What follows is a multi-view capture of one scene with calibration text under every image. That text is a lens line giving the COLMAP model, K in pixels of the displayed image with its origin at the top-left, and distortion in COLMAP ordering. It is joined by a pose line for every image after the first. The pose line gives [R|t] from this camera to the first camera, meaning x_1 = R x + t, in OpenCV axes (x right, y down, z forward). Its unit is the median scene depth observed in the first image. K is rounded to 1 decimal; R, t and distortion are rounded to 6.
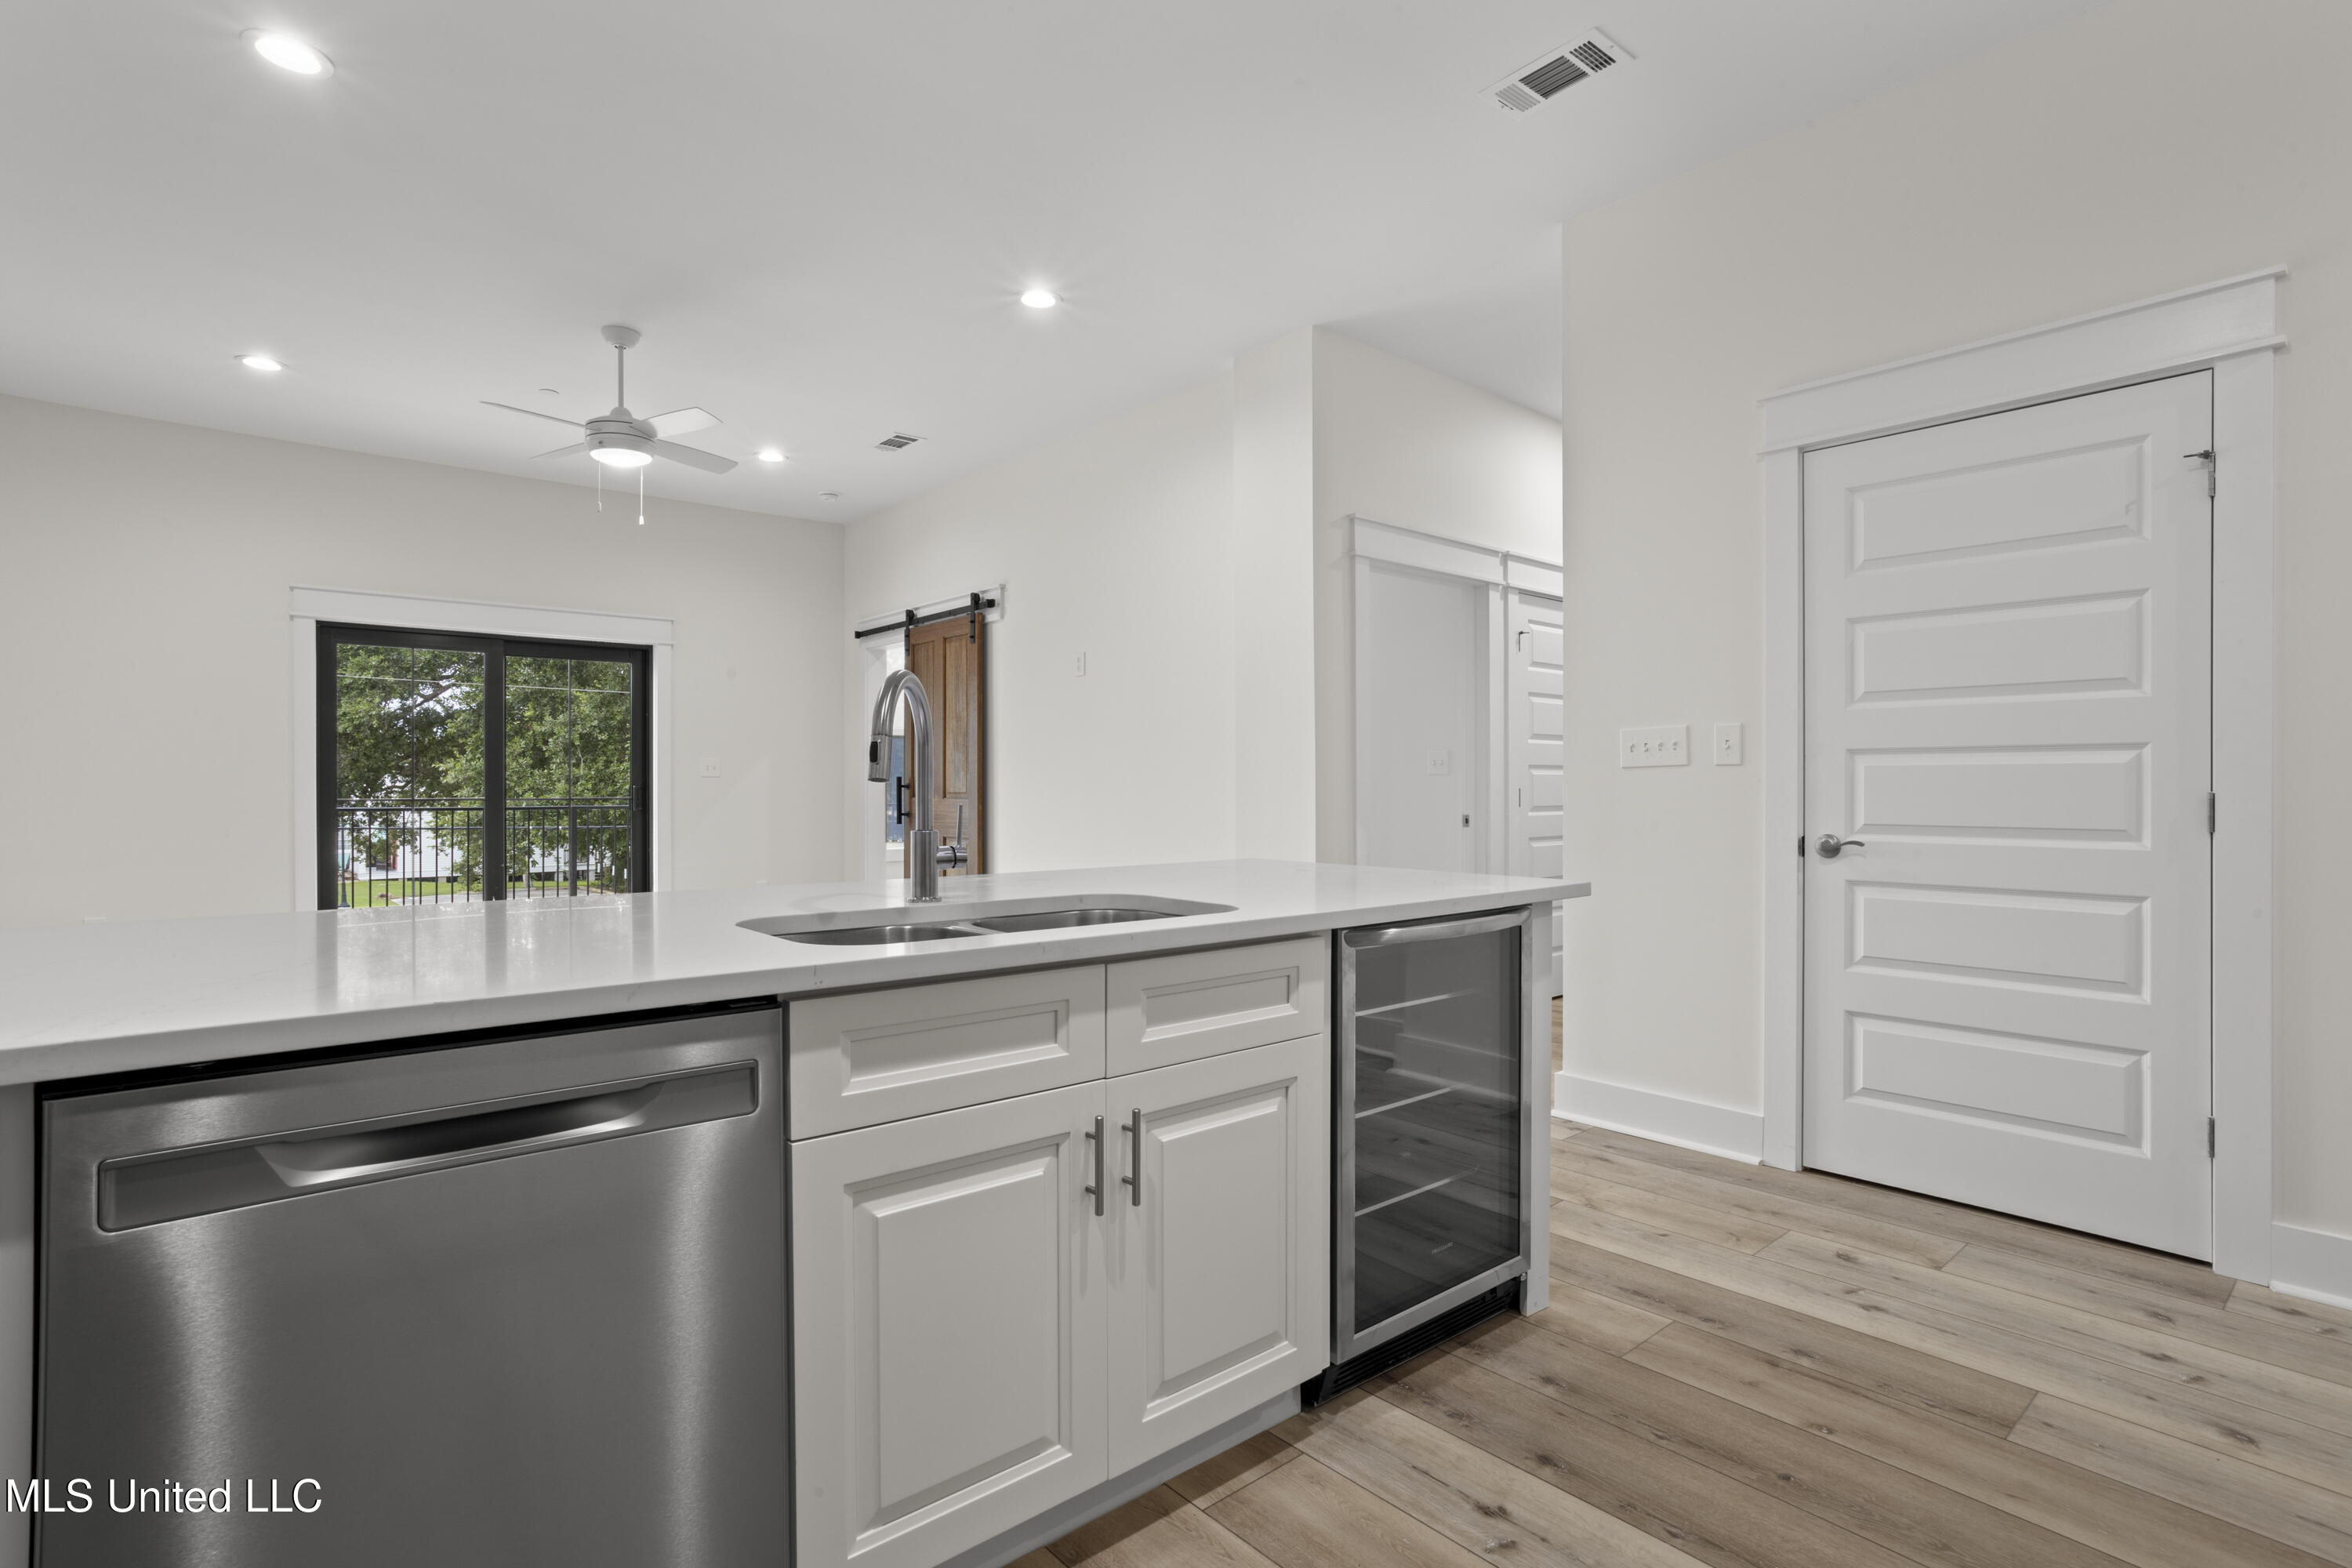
lens RADIAL K [[1138.4, 0, 1177.9], [0, 1138.4, 780.5], [0, 0, 1]] dist [-0.047484, 0.027312]
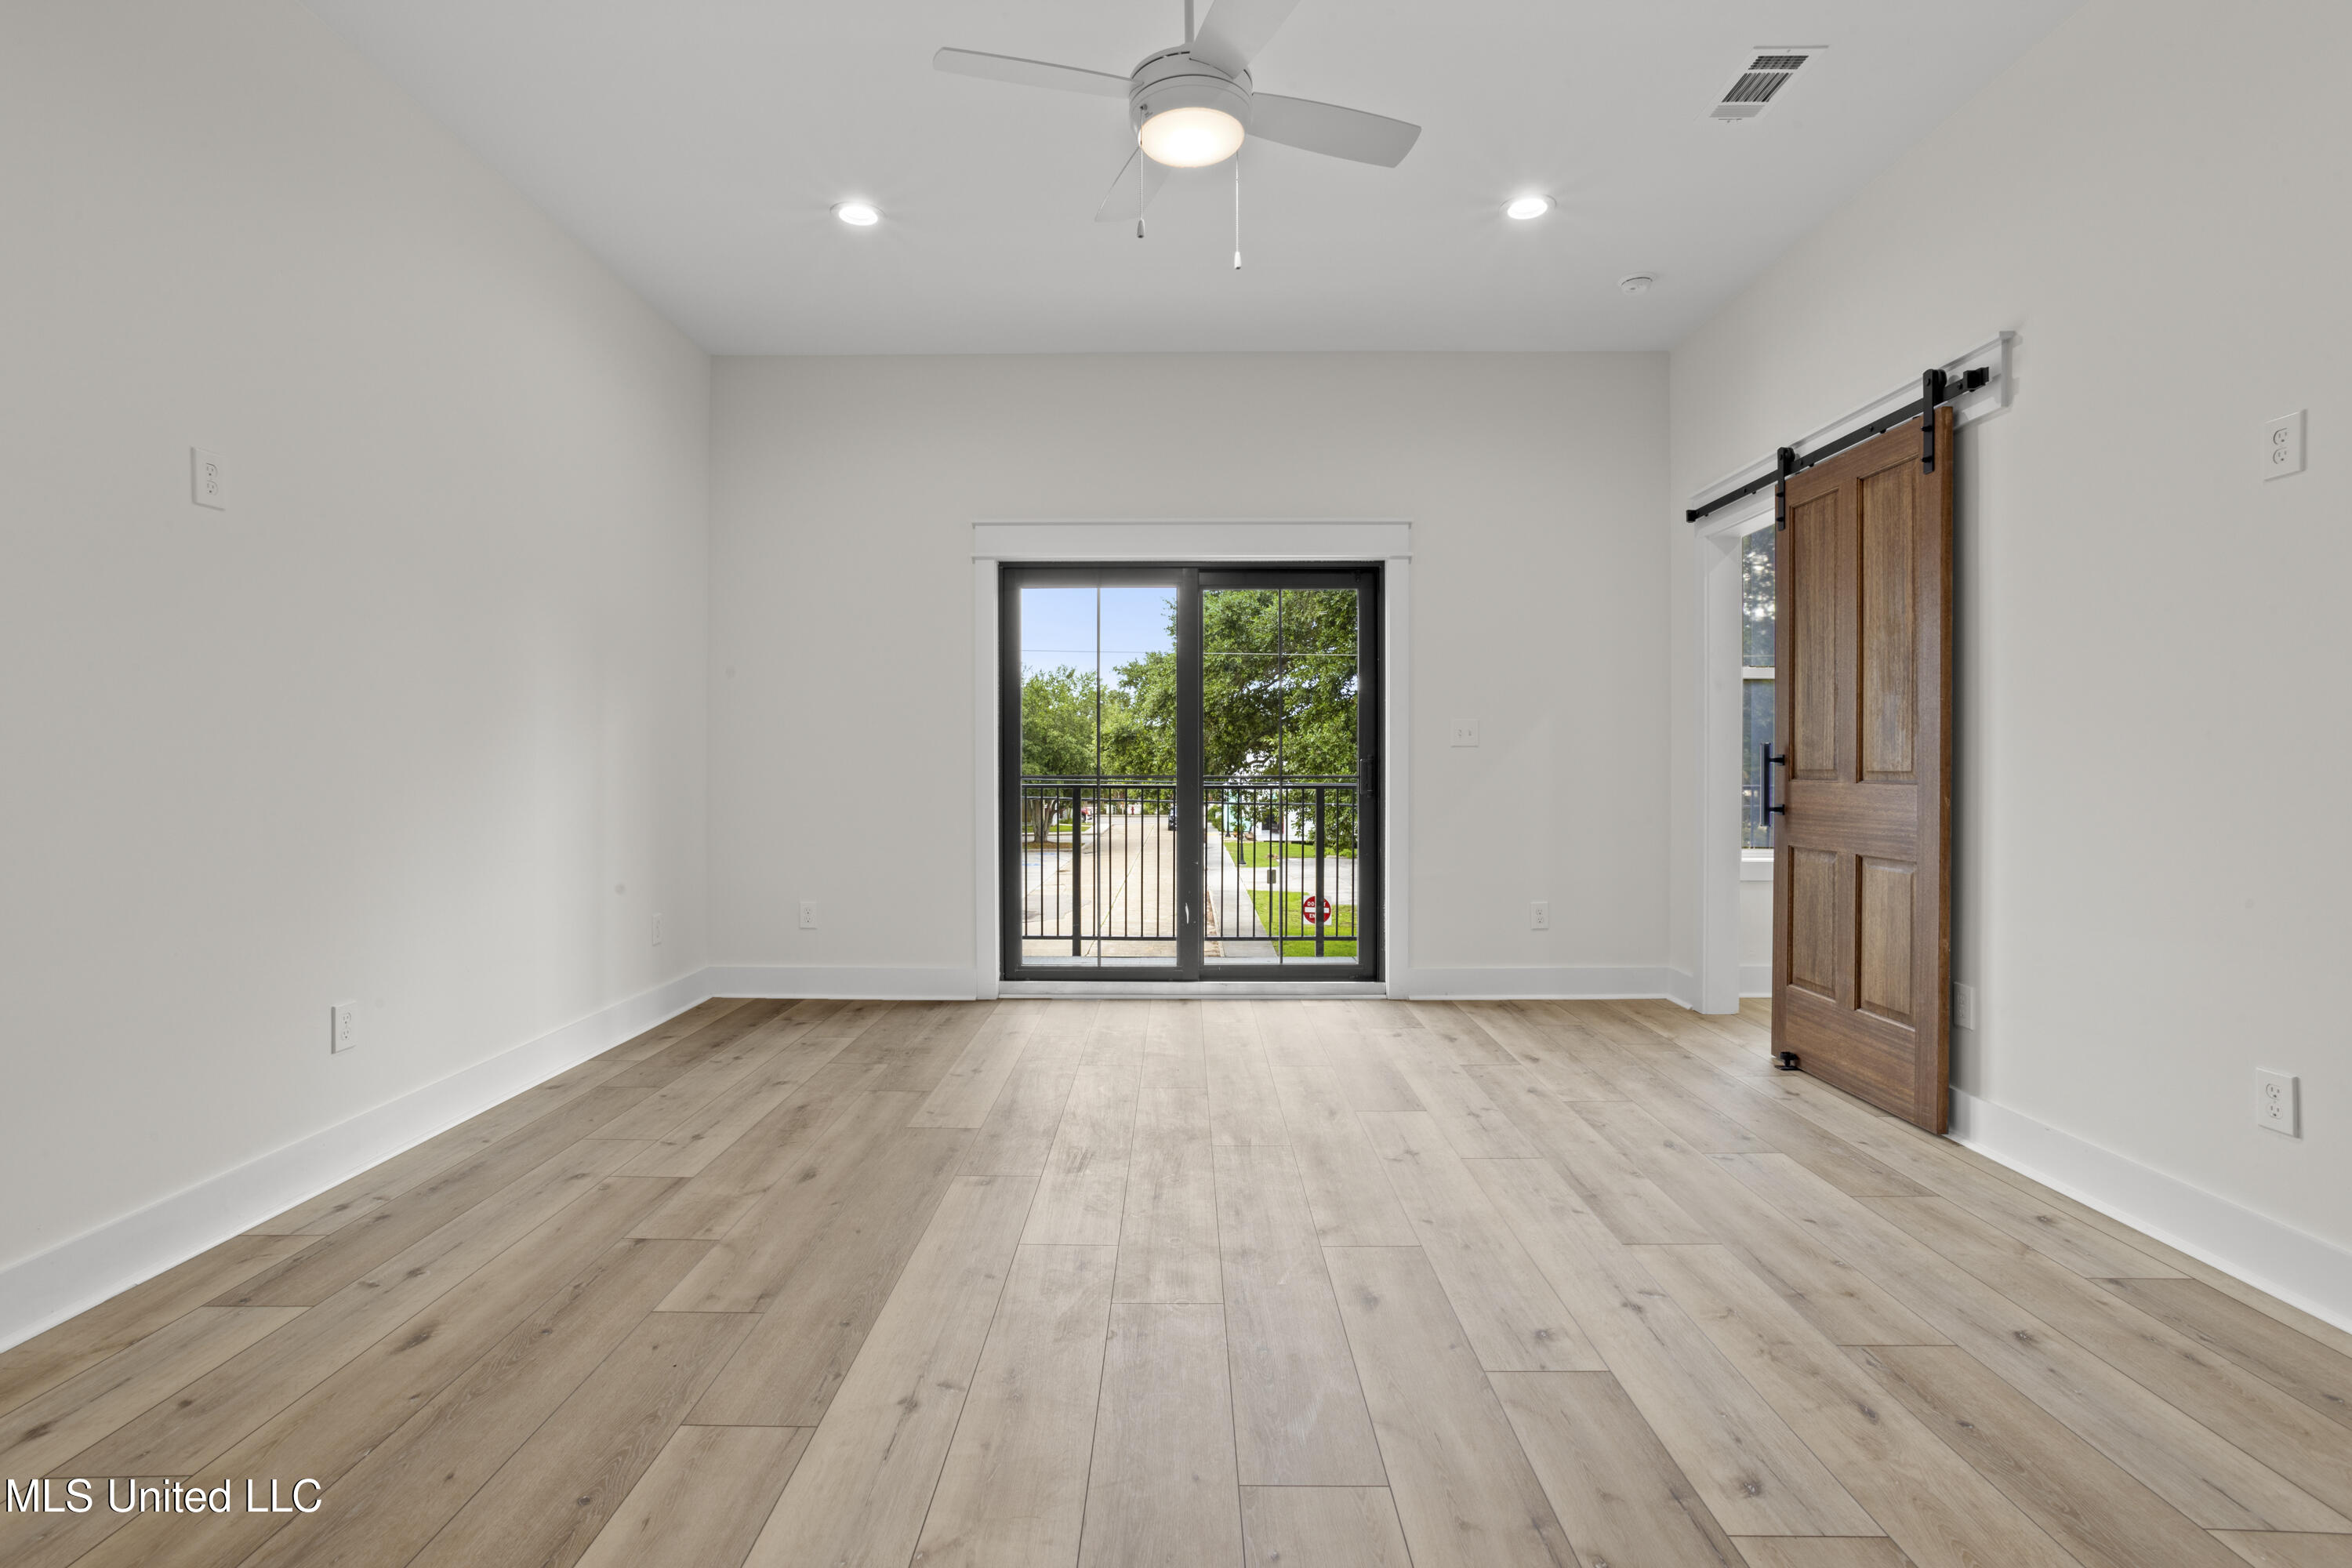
lens RADIAL K [[1138.4, 0, 1171.2], [0, 1138.4, 777.3], [0, 0, 1]] dist [-0.047484, 0.027312]
pose [[0.750229, 0.008538, -0.661123, -0.096336], [0.004225, 0.999834, 0.017707, 0.002641], [0.661165, -0.016078, 0.750068, 0.378345]]
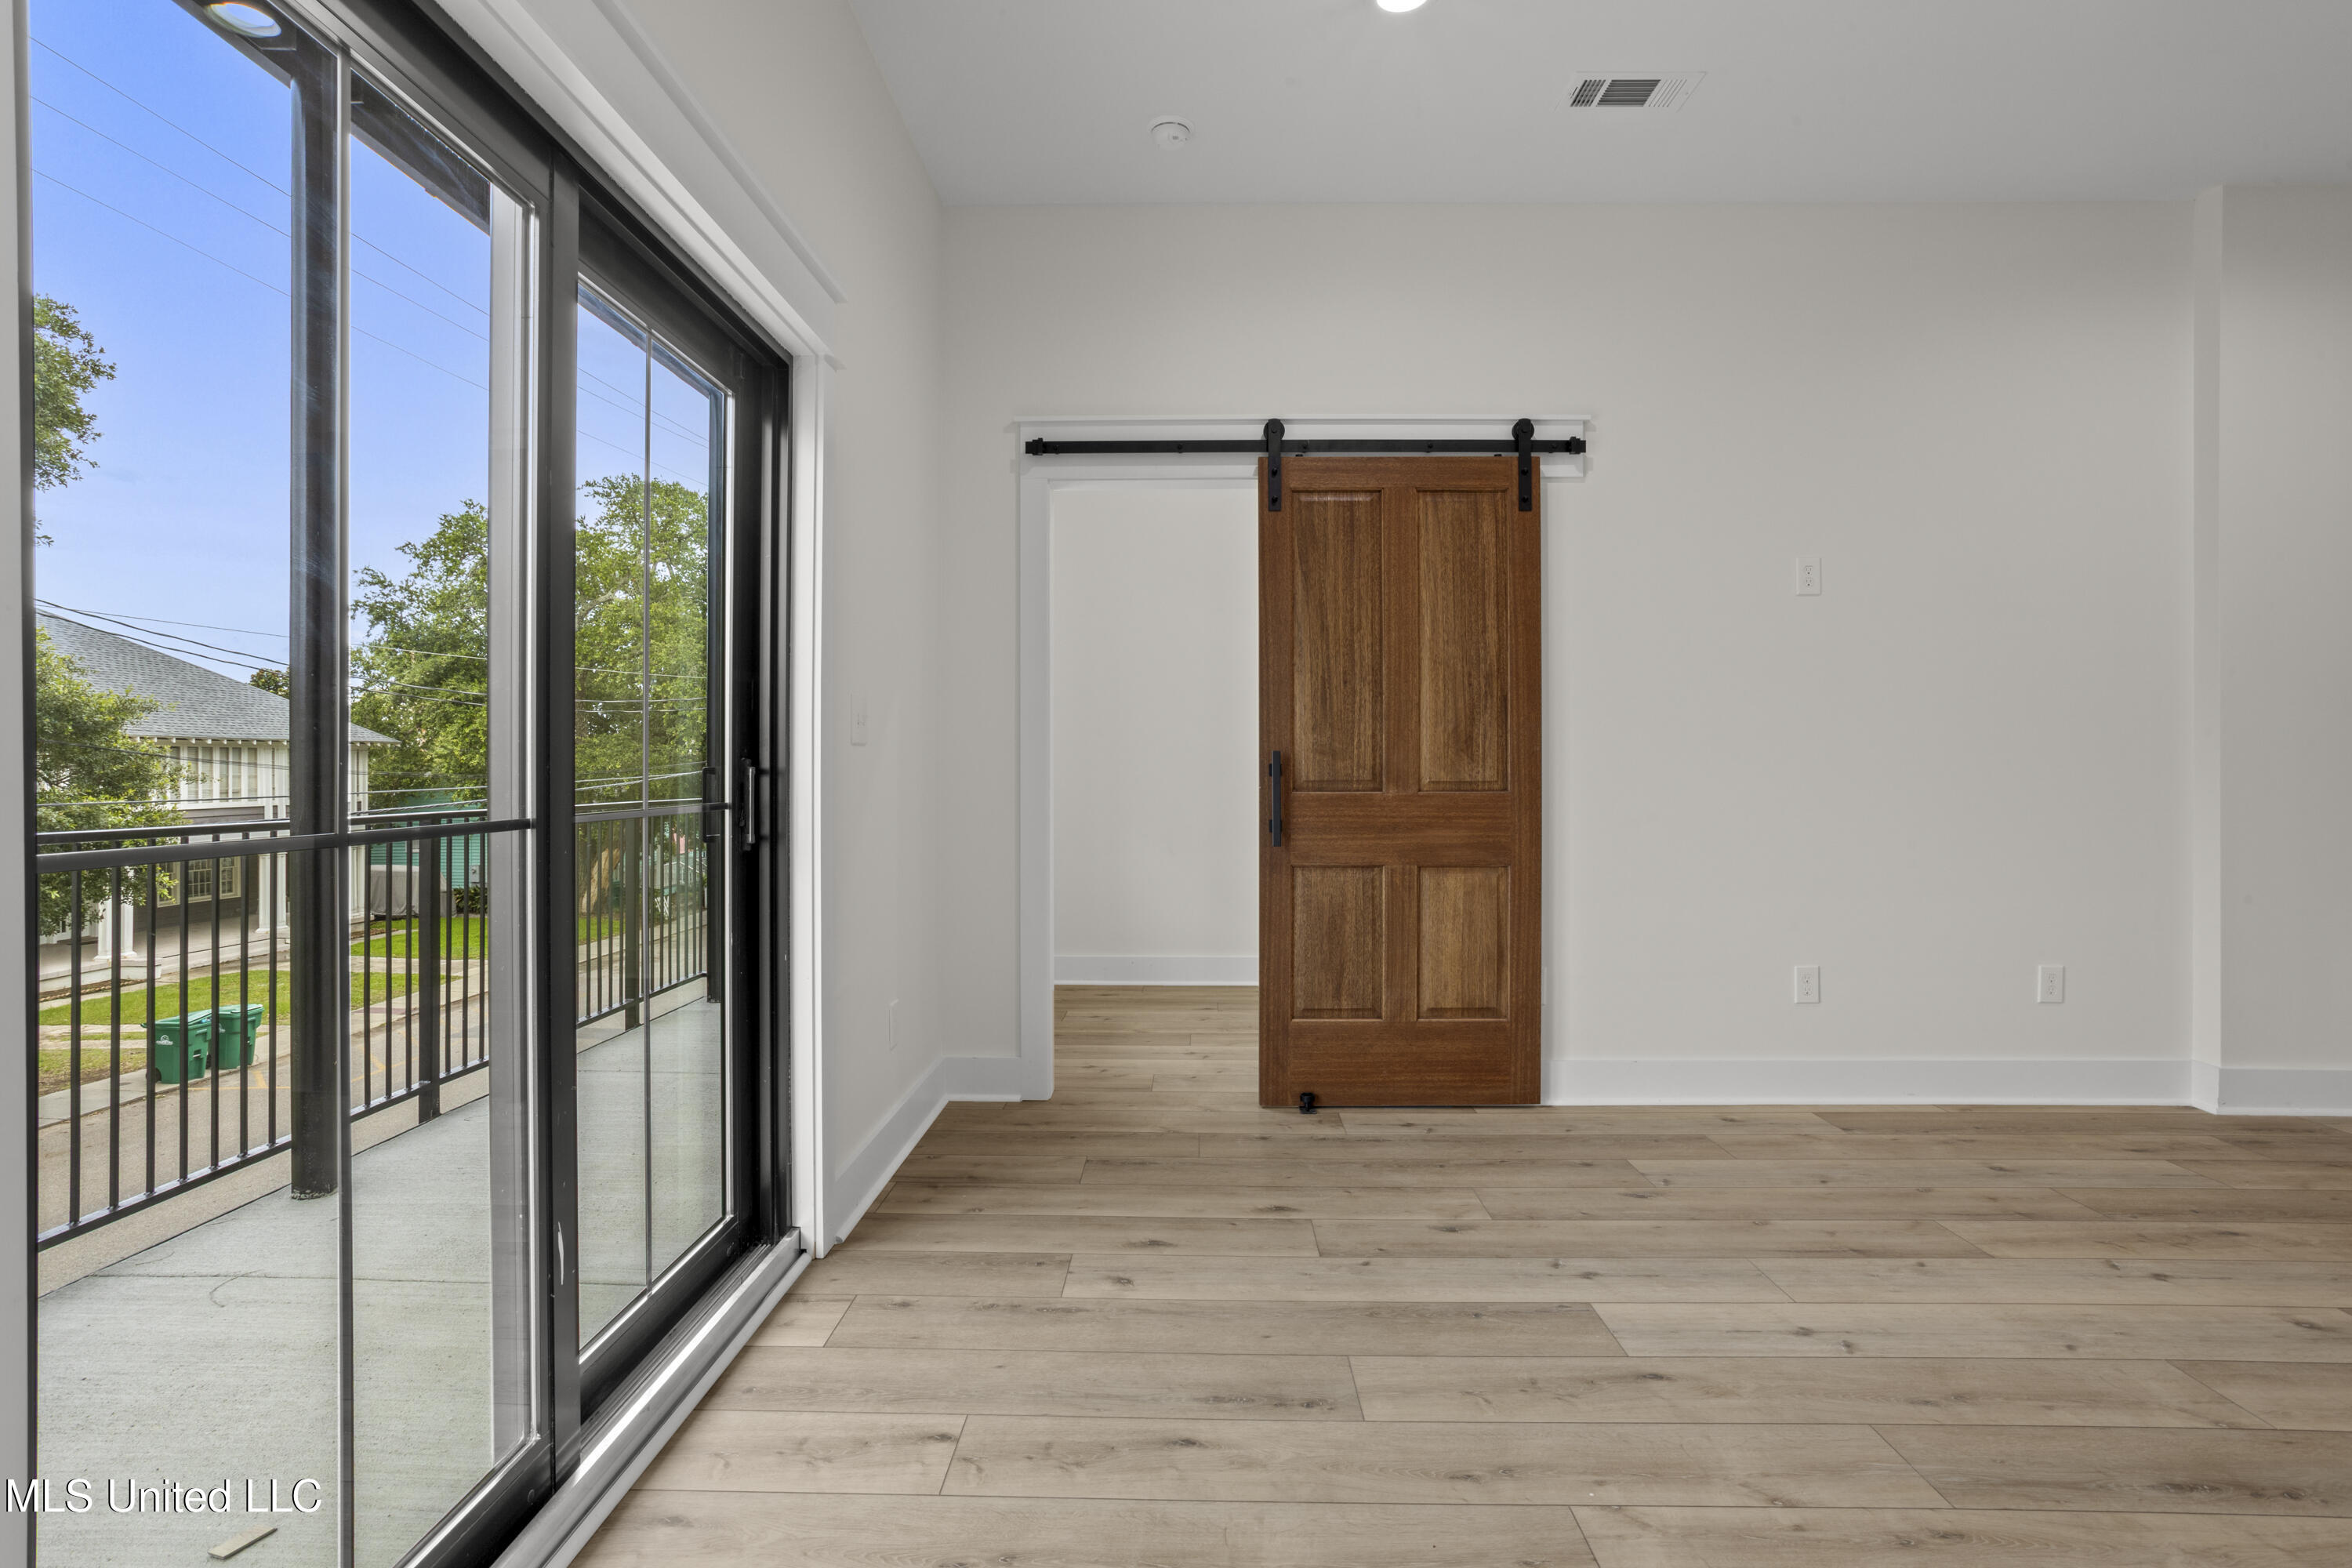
lens RADIAL K [[1194.9, 0, 1169.6], [0, 1194.9, 774.2], [0, 0, 1]] dist [-0.047607, 0.024523]
pose [[0.669691, 0.000757, 0.742640, -0.667550], [-0.006366, 0.999969, 0.004721, 0.005191], [-0.742613, -0.007889, 0.669675, 0.683356]]
